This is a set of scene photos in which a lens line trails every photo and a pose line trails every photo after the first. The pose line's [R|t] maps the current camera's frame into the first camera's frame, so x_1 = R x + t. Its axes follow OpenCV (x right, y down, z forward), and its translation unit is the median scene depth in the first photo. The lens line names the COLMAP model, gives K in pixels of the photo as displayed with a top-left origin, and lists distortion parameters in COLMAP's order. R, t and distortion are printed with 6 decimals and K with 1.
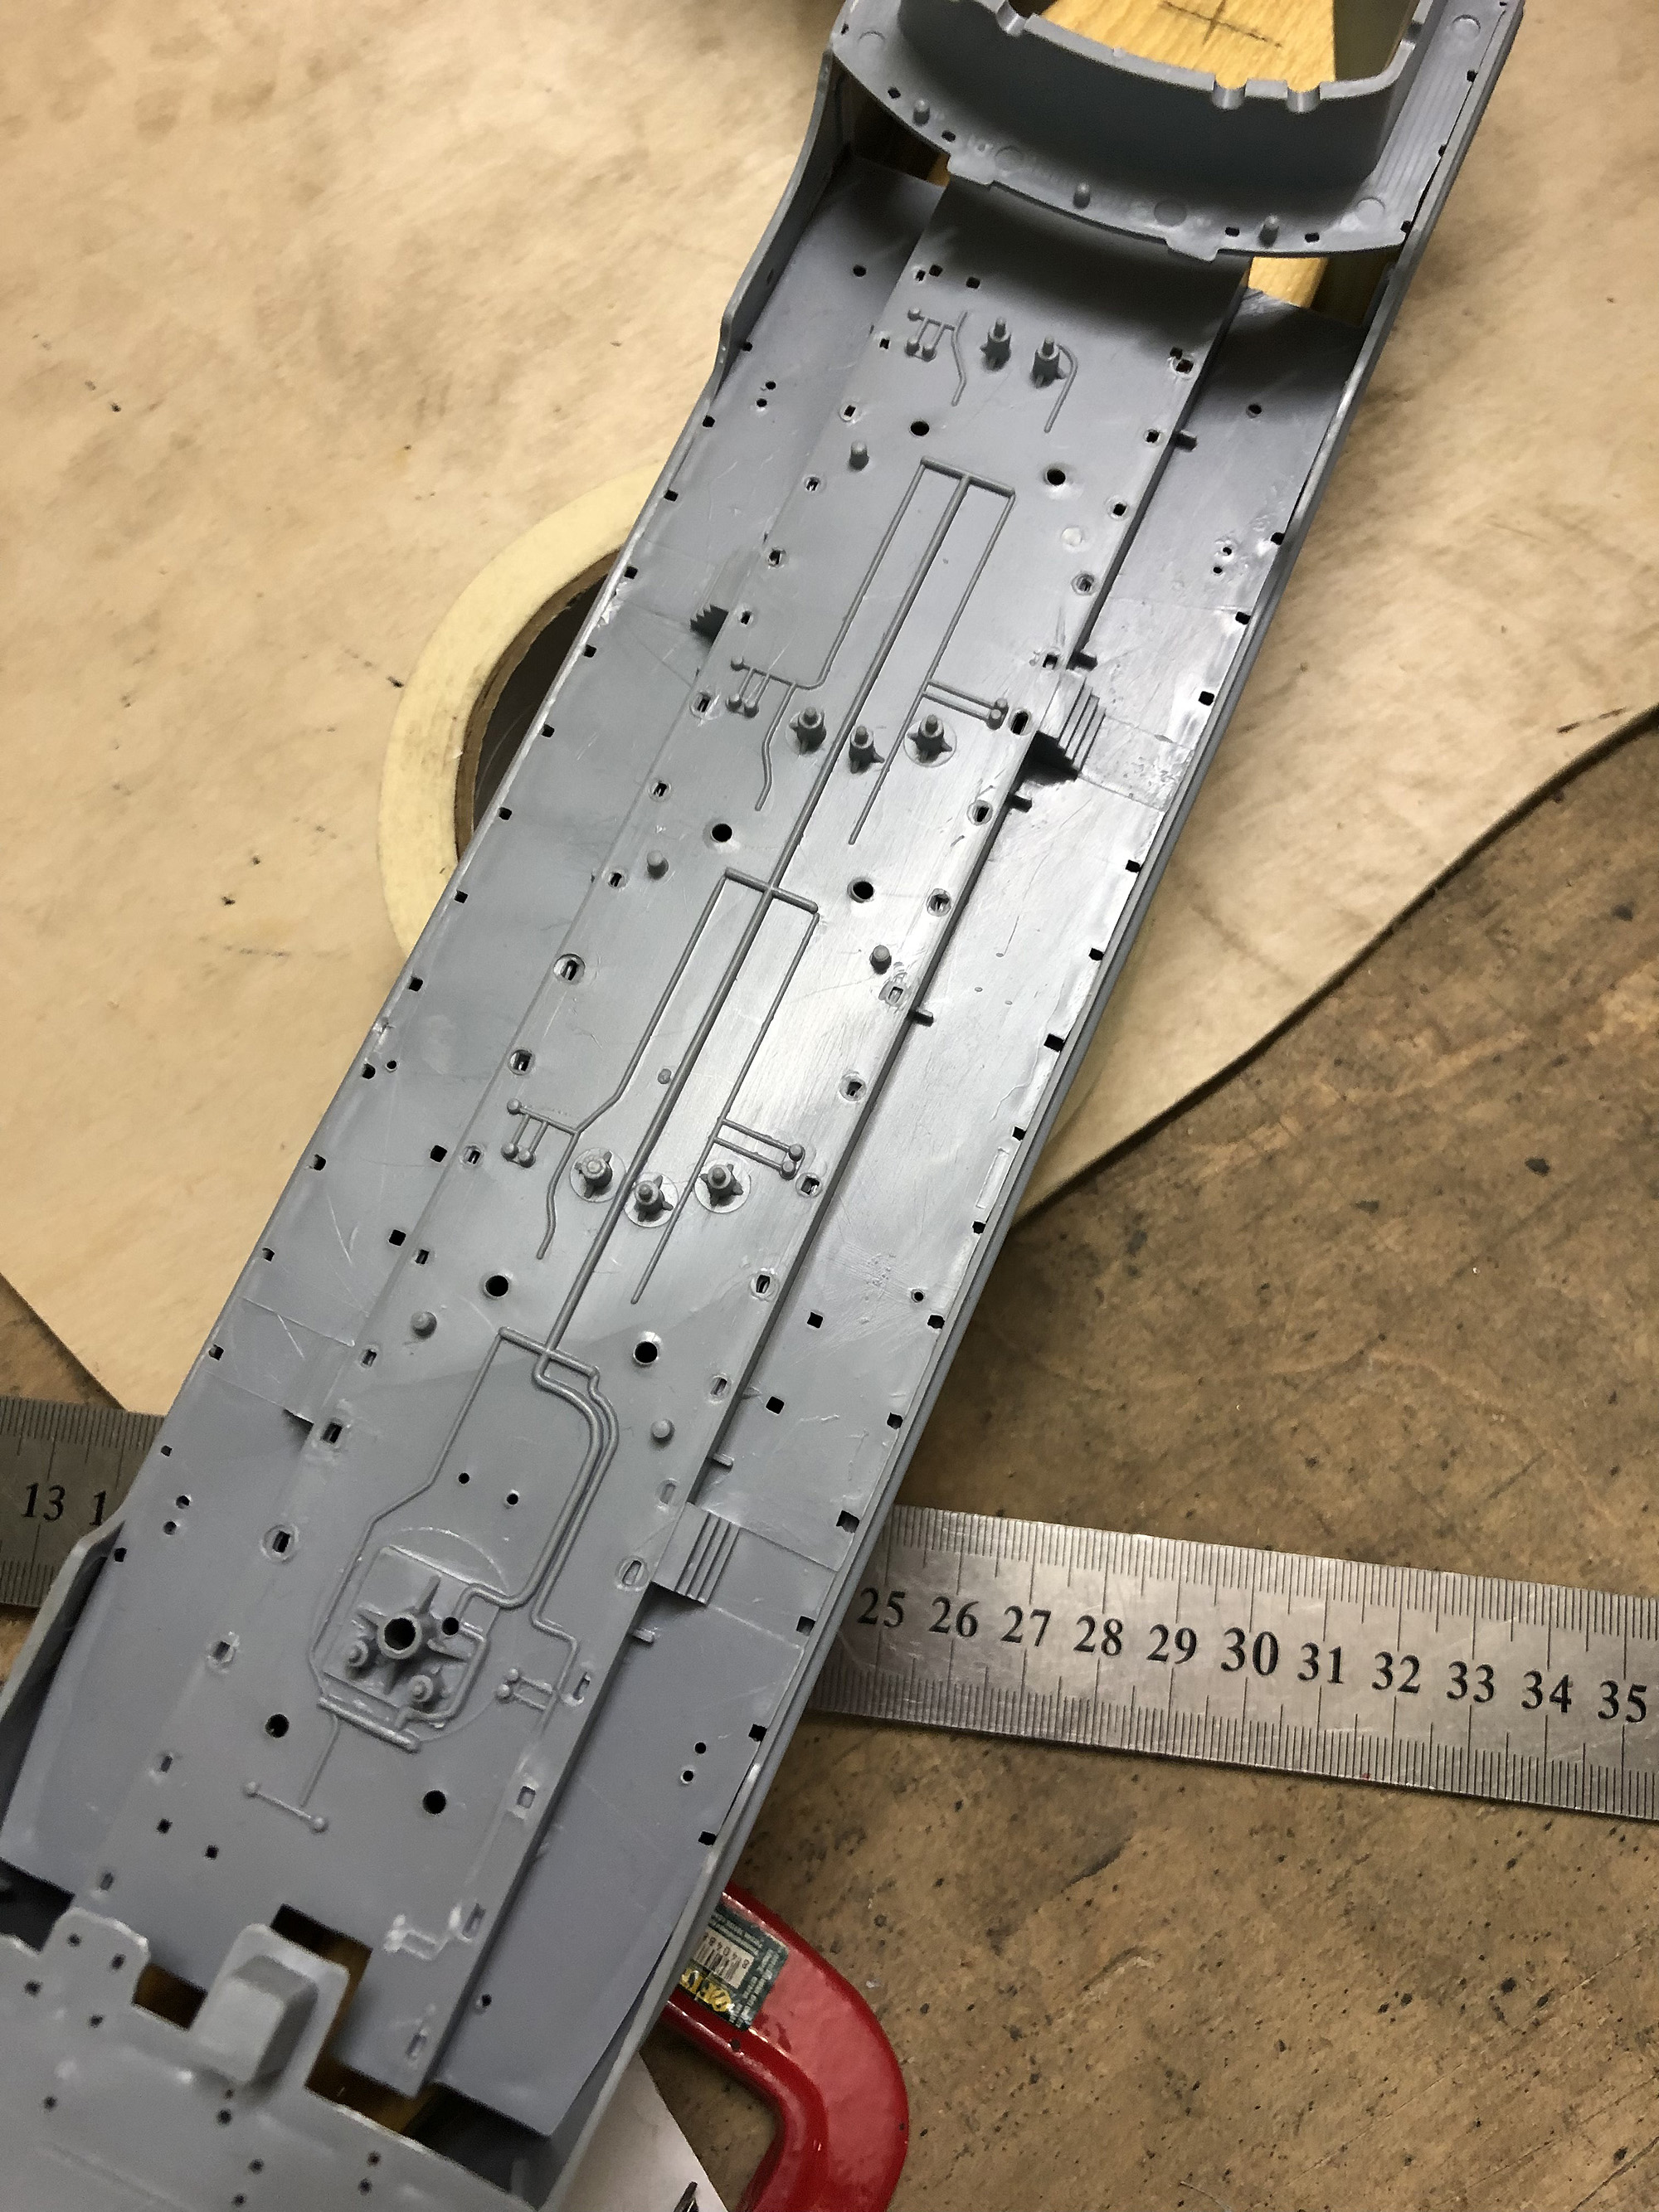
lens RADIAL K [[1826.5, 0, 832.3], [0, 1826.5, 1051.2], [0, 0, 1]] dist [-0.002050, 0.013604]
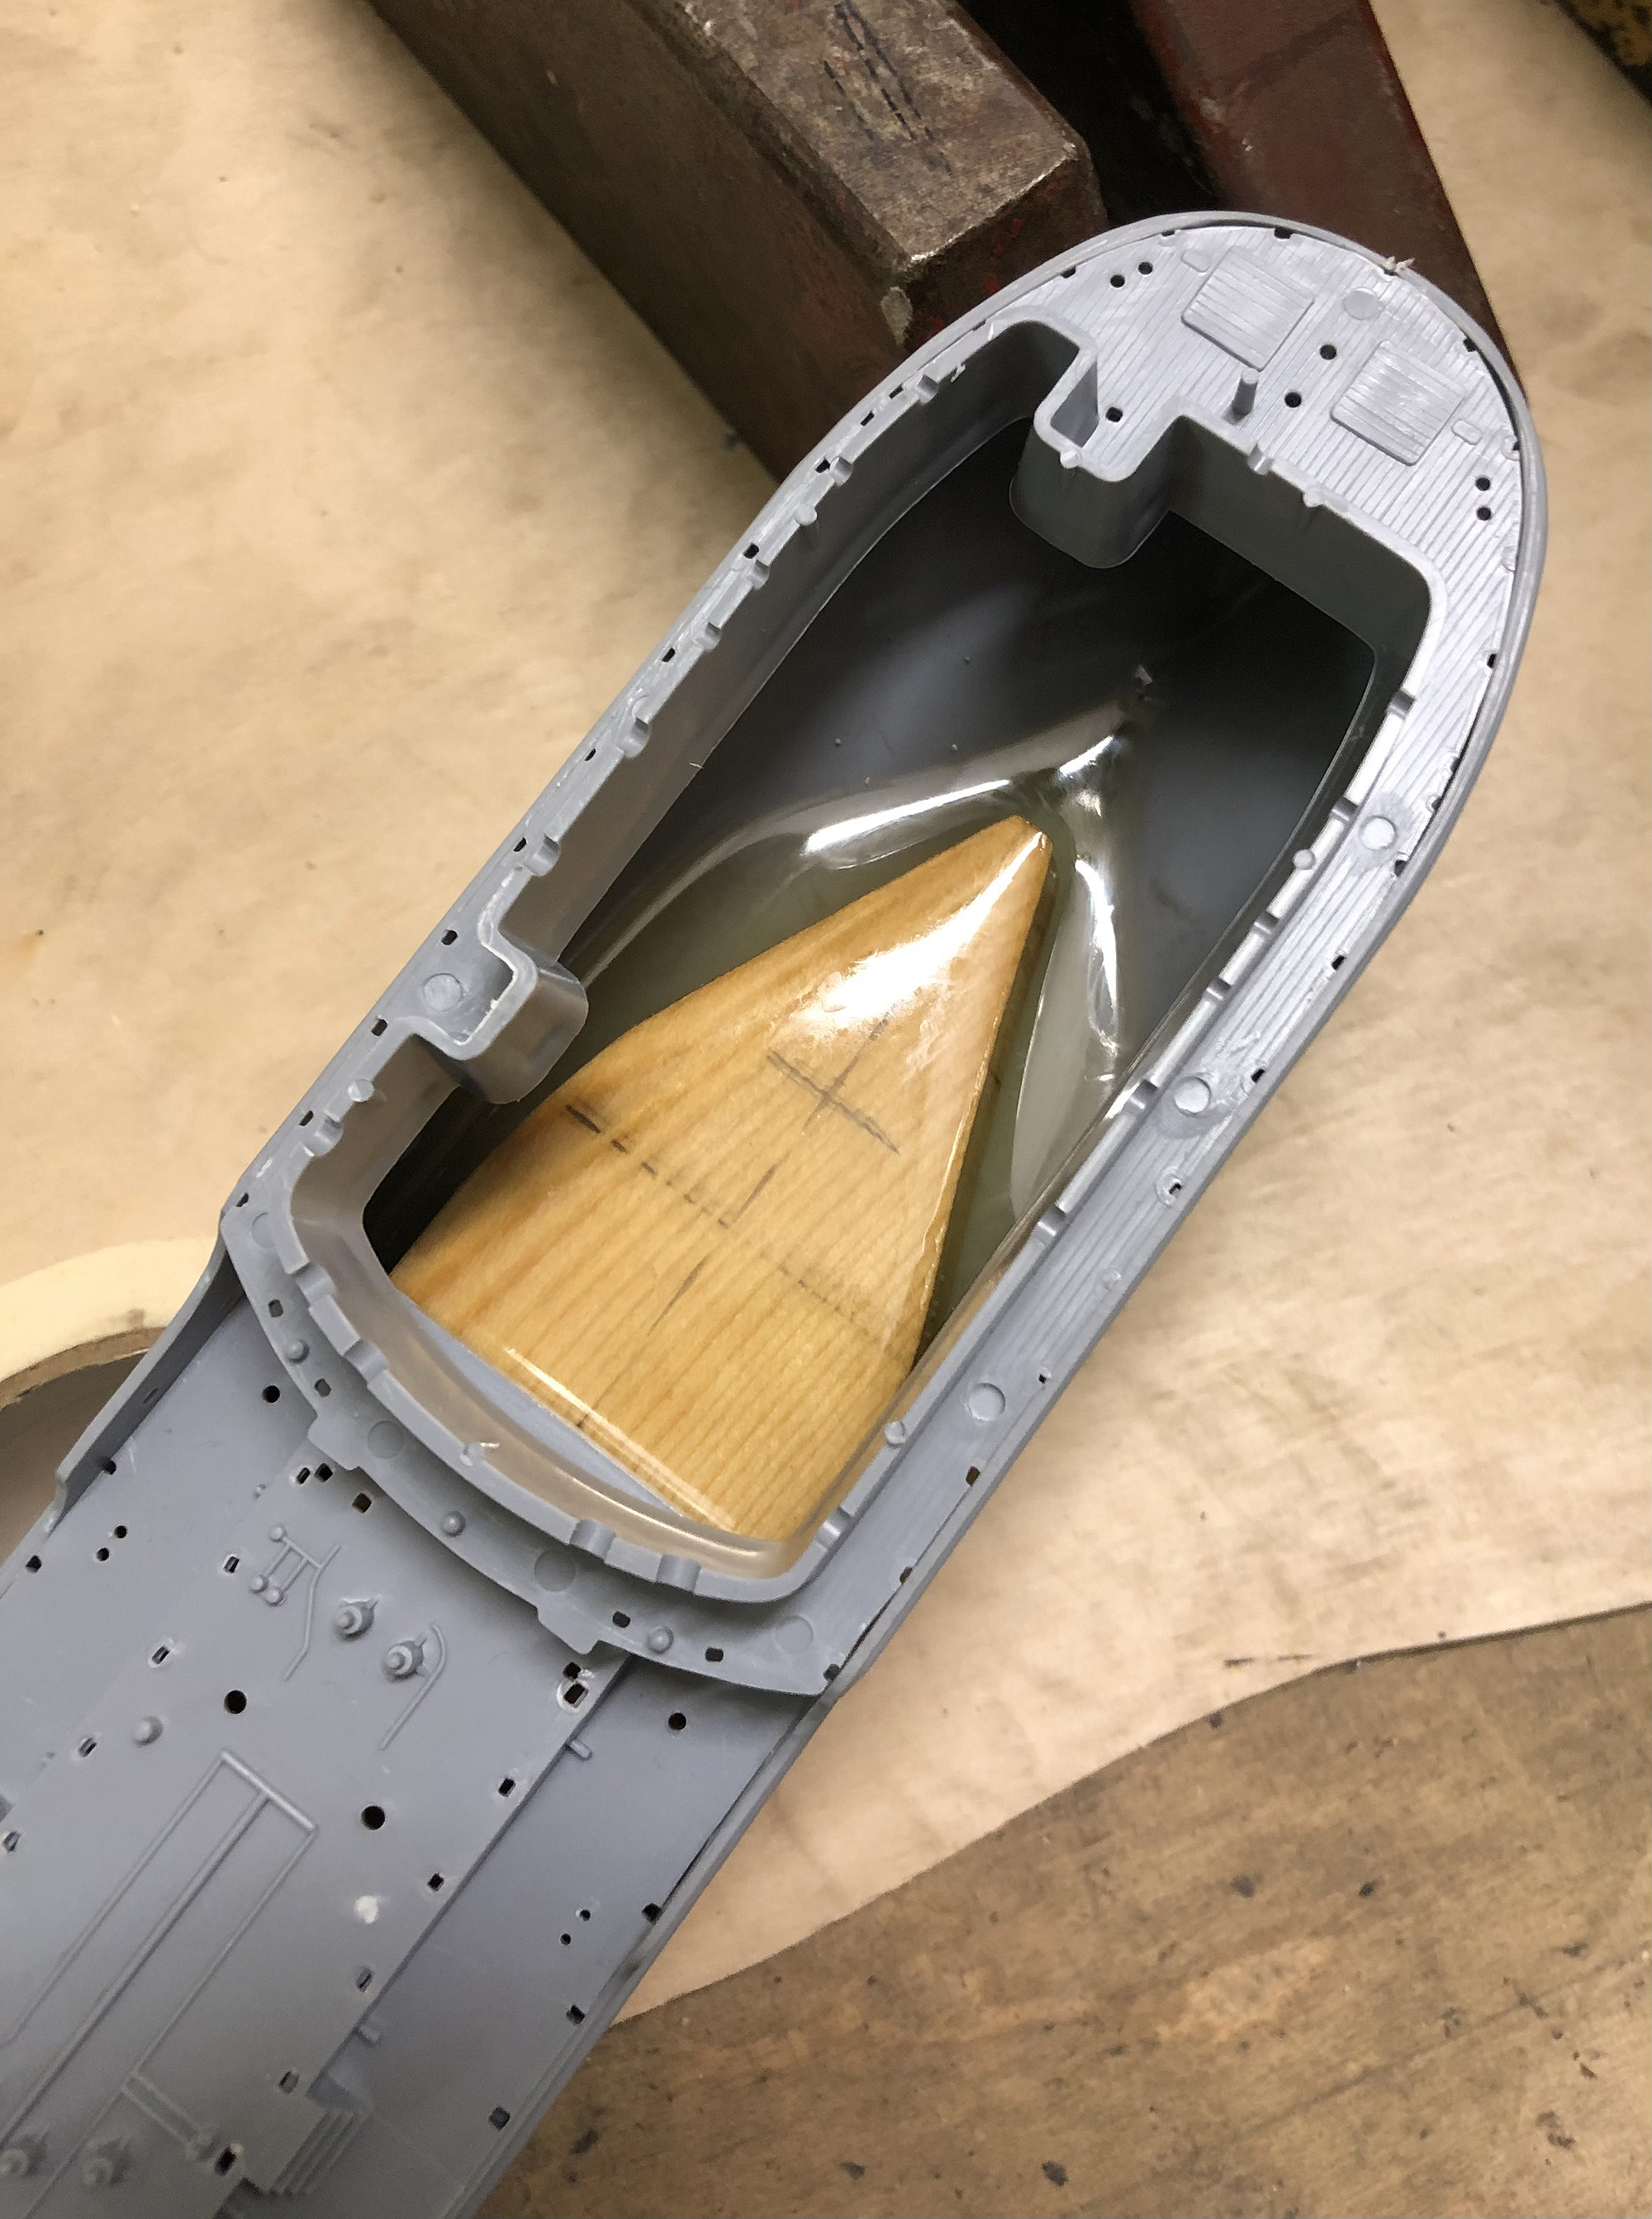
lens RADIAL K [[1832.1, 0, 828.8], [0, 1832.1, 1054.6], [0, 0, 1]] dist [-0.002050, 0.013604]
pose [[0.970964, 0.239186, -0.004312, 0.159896], [-0.238073, 0.967898, 0.080583, -0.490888], [0.023448, -0.077217, 0.996739, 0.175966]]
